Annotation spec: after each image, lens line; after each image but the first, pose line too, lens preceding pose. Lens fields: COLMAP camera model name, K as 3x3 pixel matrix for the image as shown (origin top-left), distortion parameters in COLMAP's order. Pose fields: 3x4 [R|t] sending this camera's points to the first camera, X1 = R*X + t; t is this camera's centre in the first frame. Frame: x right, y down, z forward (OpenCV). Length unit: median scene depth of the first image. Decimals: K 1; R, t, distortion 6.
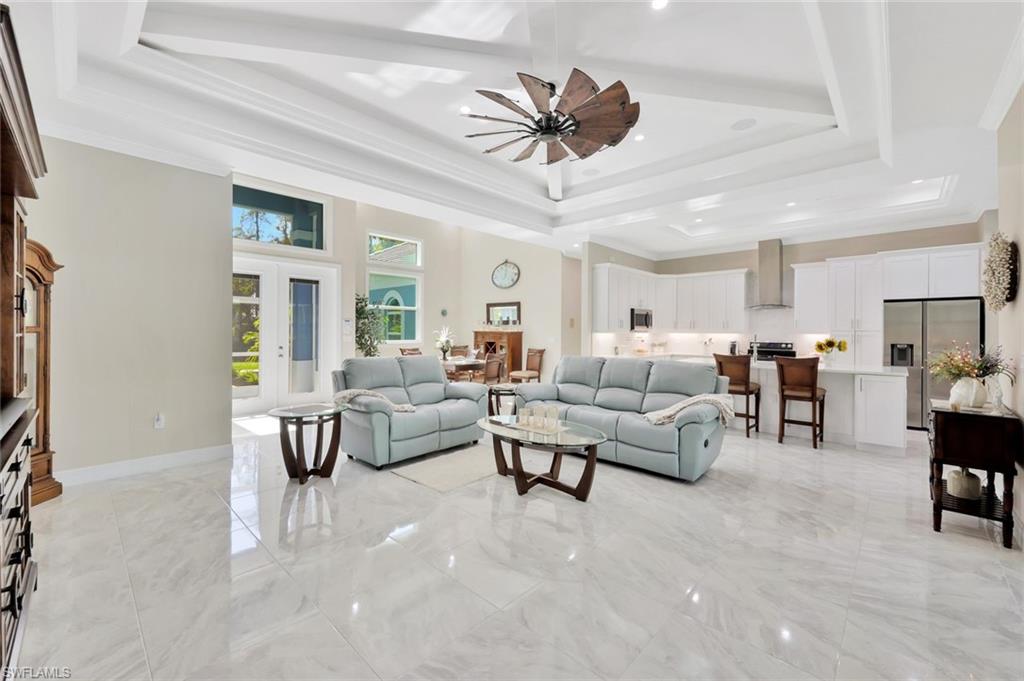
lens RADIAL K [[417.7, 0, 509.8], [0, 417.7, 330.5], [0, 0, 1]] dist [-0.000951, -0.000088]
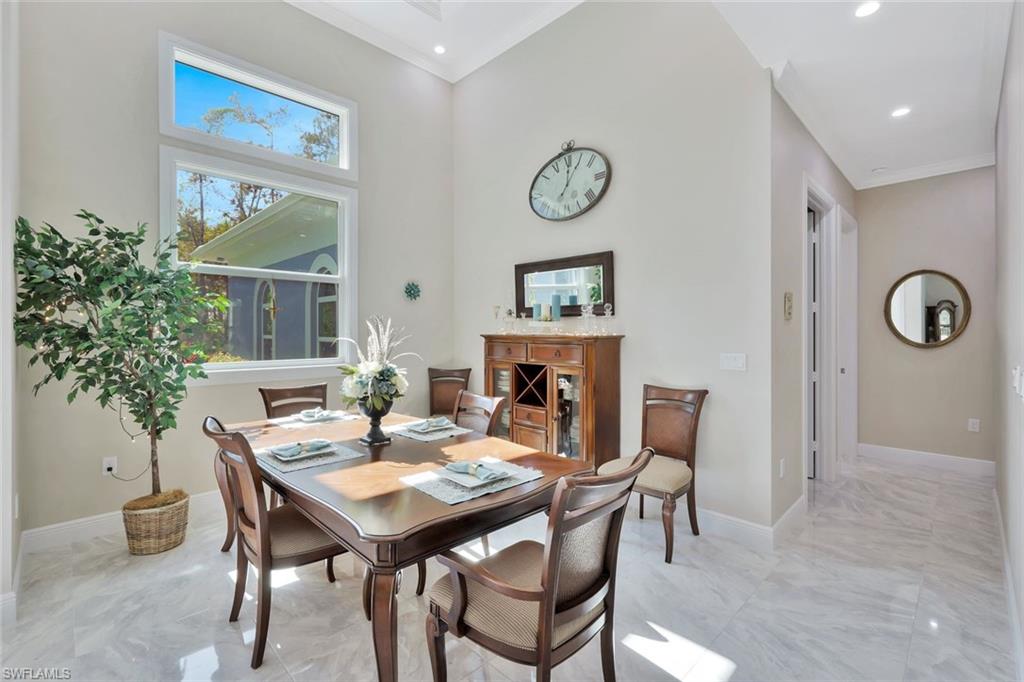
lens RADIAL K [[417.7, 0, 509.8], [0, 417.7, 331.0], [0, 0, 1]] dist [-0.000951, -0.000088]
pose [[0.999491, -0.008456, -0.030755, -0.051924], [0.008453, 0.999964, -0.000231, -0.001689], [0.030756, -0.000030, 0.999527, 0.633308]]
